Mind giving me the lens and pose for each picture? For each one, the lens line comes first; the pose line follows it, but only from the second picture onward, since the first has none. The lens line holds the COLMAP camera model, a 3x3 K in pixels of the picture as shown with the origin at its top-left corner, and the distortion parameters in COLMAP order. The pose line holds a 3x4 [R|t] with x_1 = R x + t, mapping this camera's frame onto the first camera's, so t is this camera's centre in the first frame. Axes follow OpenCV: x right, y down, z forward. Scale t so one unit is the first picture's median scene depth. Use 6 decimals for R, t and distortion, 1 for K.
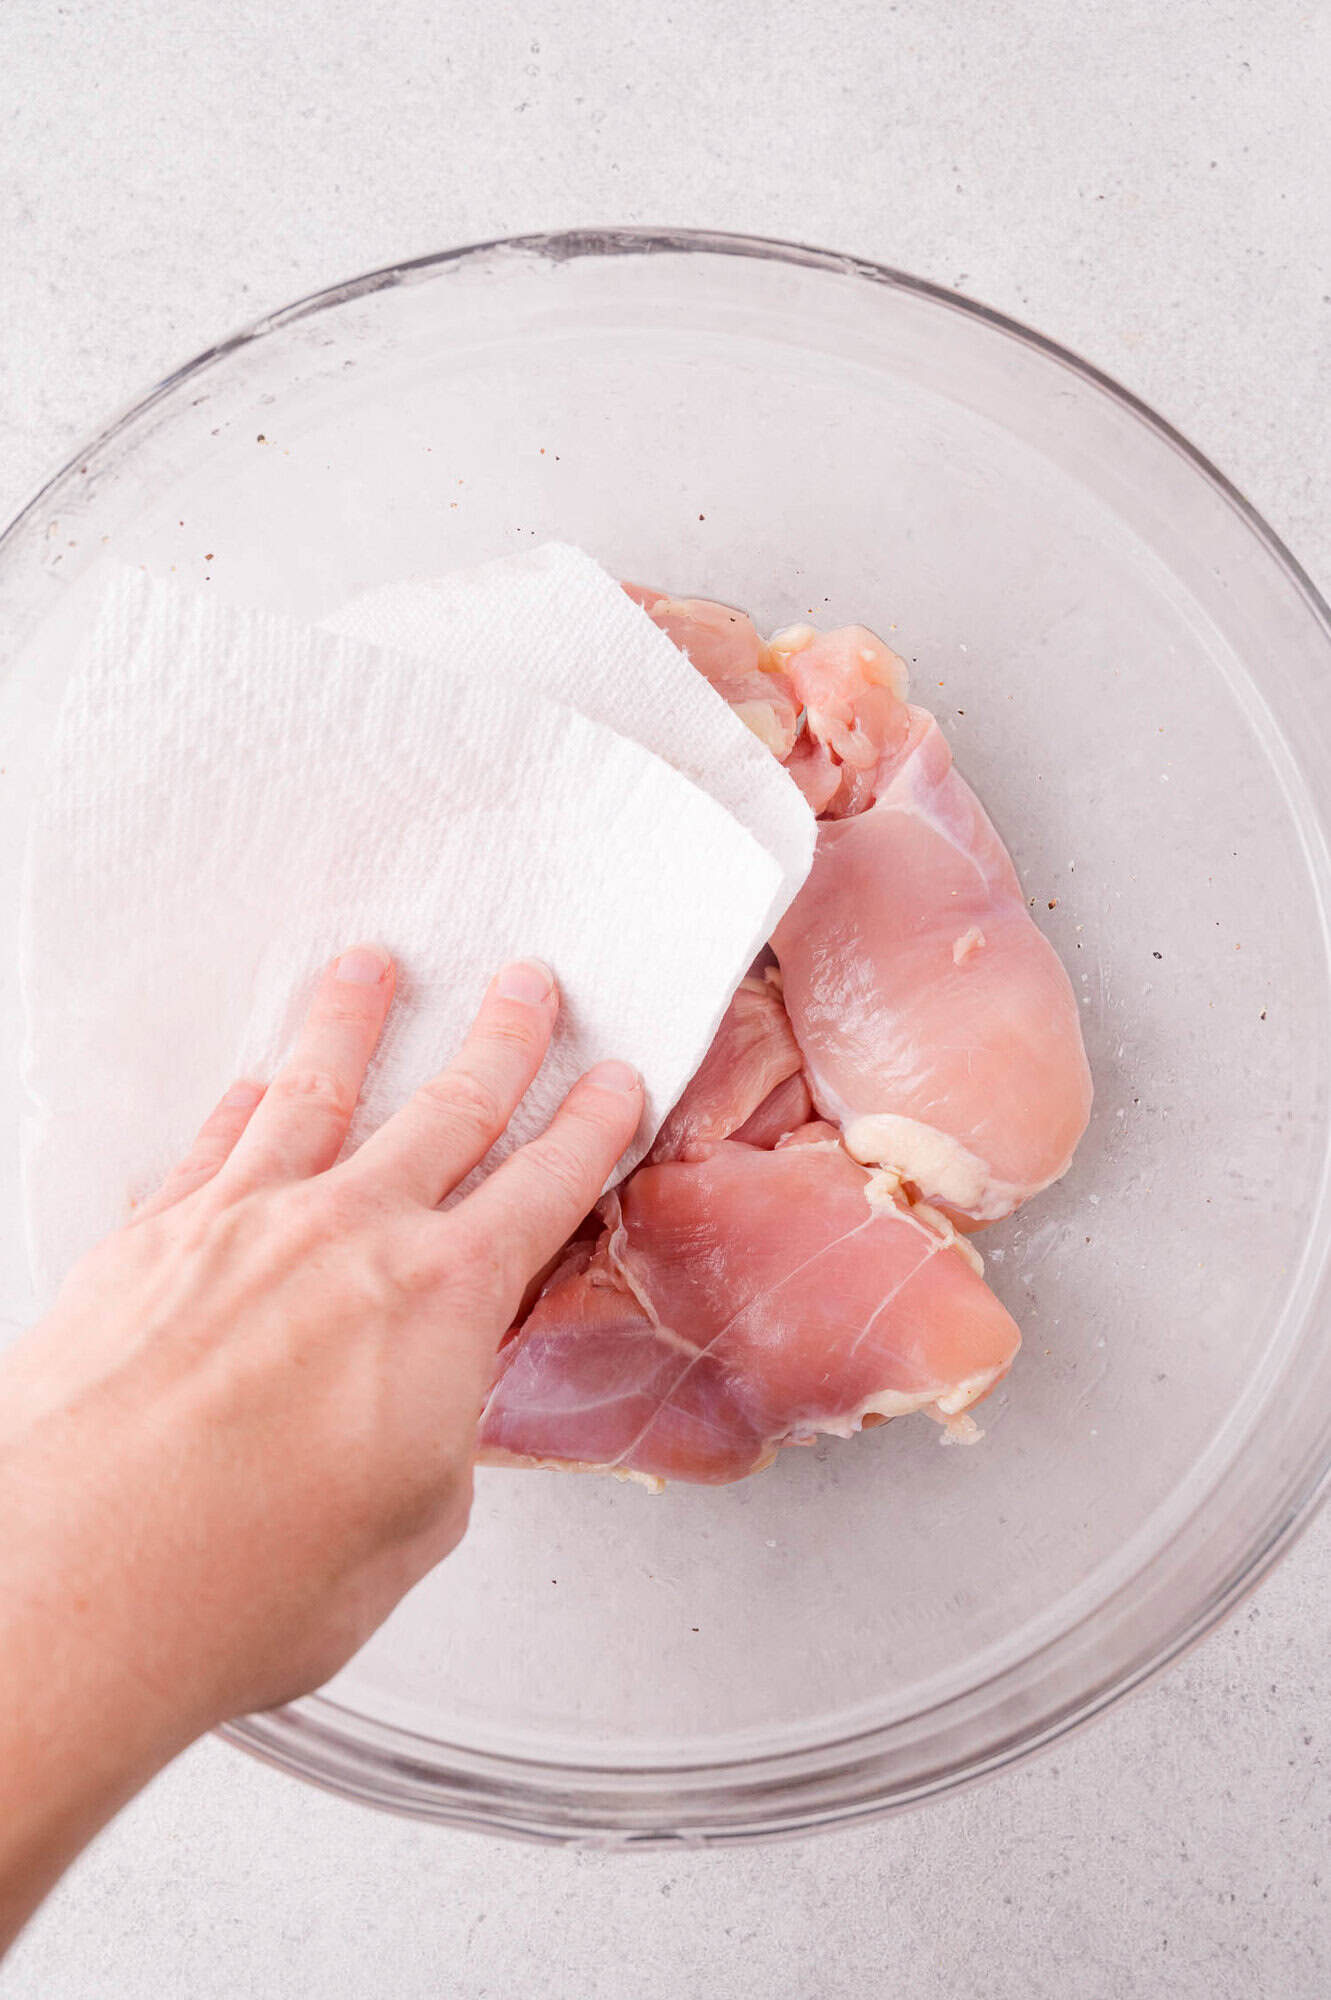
lens RADIAL K [[1771.2, 0, 686.7], [0, 1771.2, 1007.2], [0, 0, 1]] dist [-0.048032, -0.007861]
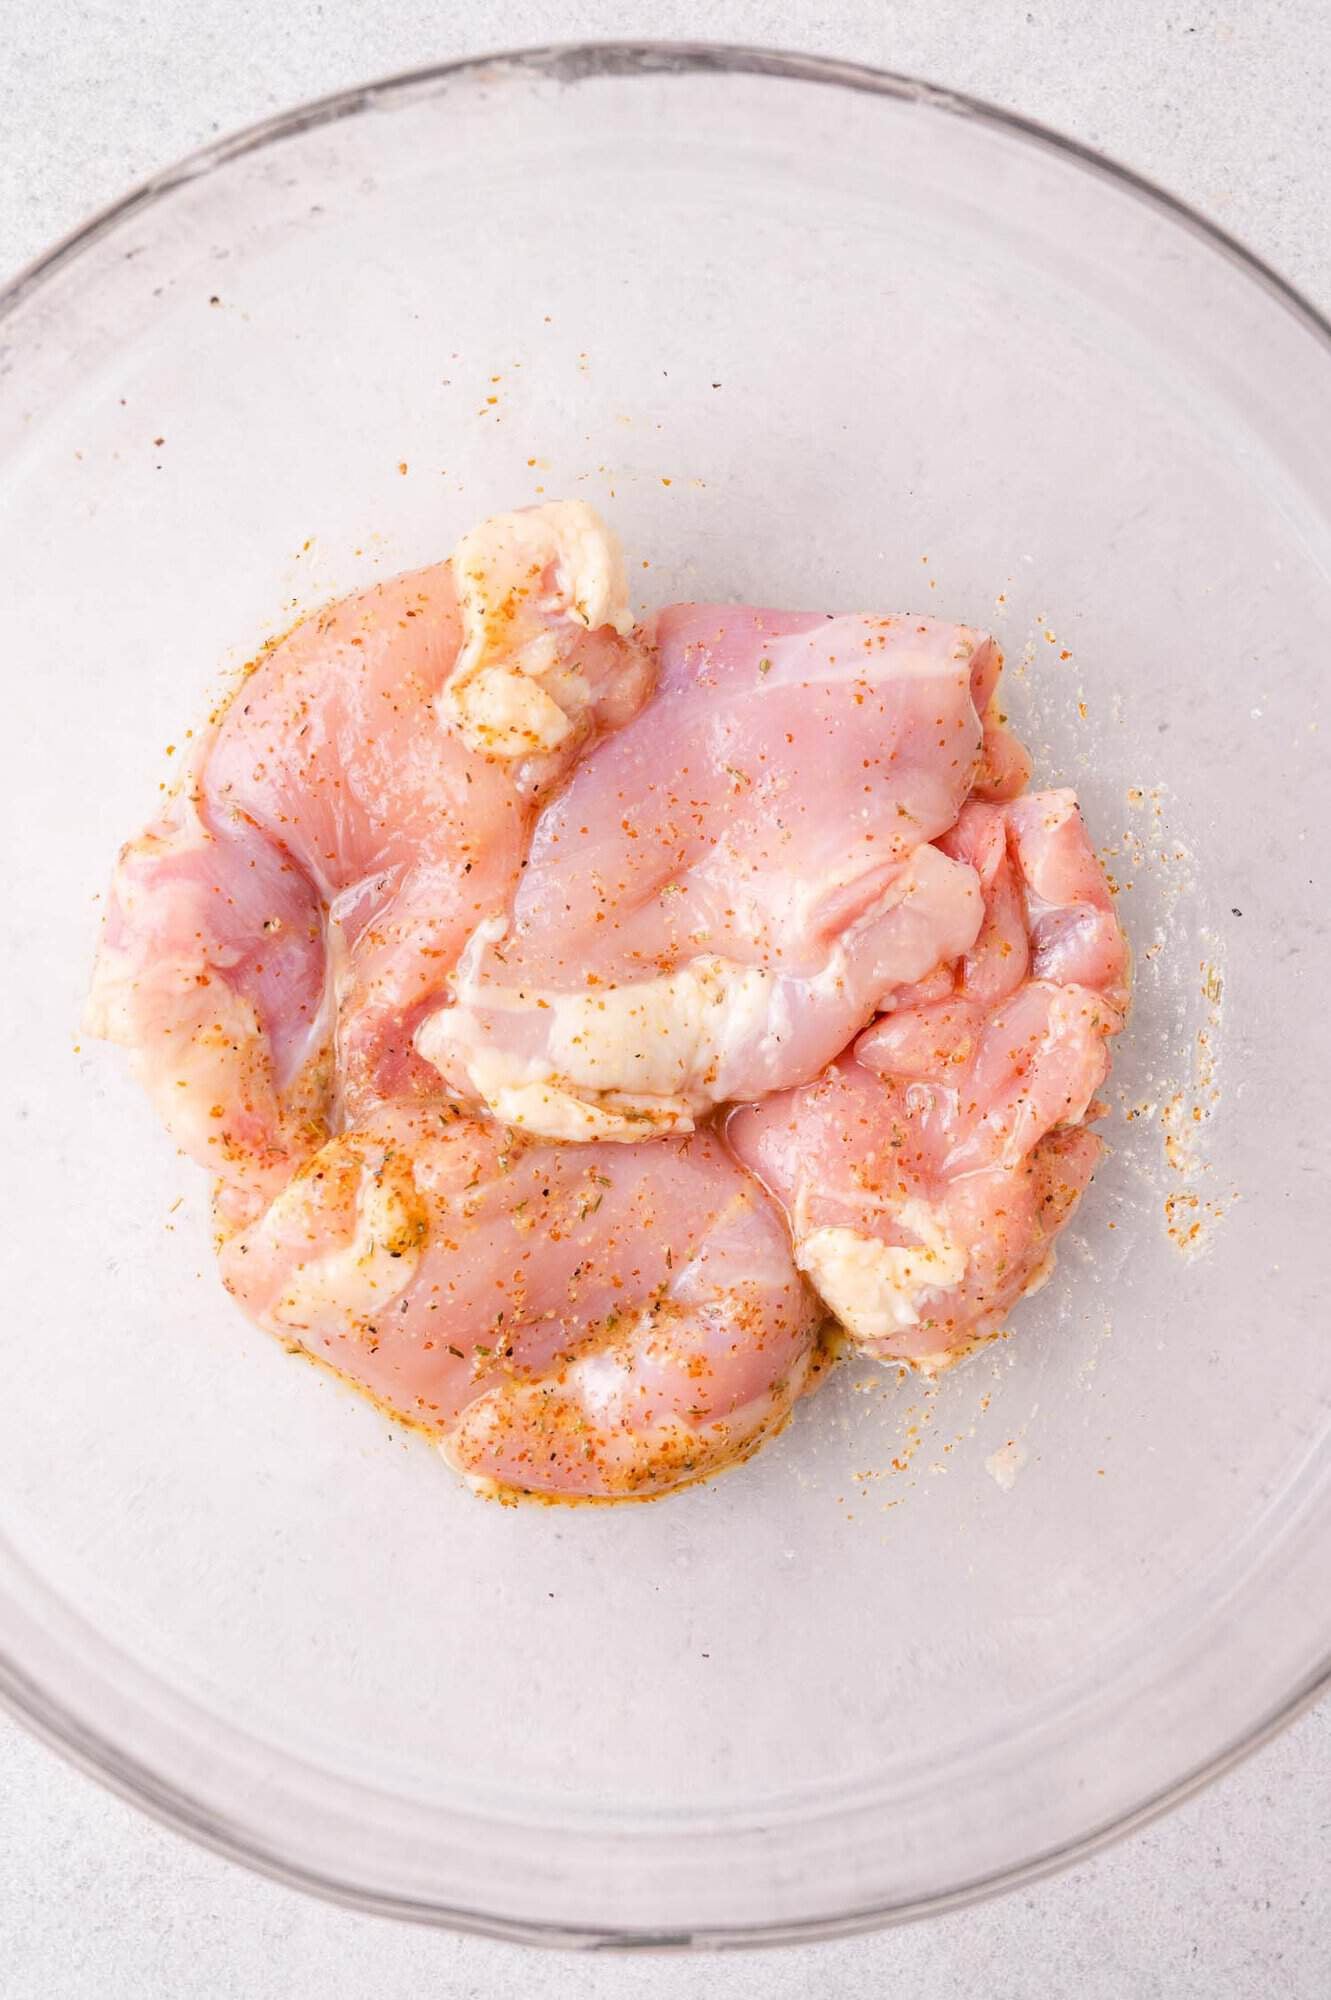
lens RADIAL K [[1656.6, 0, 678.3], [0, 1656.6, 998.7], [0, 0, 1]] dist [-0.034250, -0.006436]
pose [[0.999845, 0.014796, -0.009521, -0.005603], [-0.013948, 0.996397, 0.083660, -0.048736], [0.010725, -0.083515, 0.996449, 0.156619]]
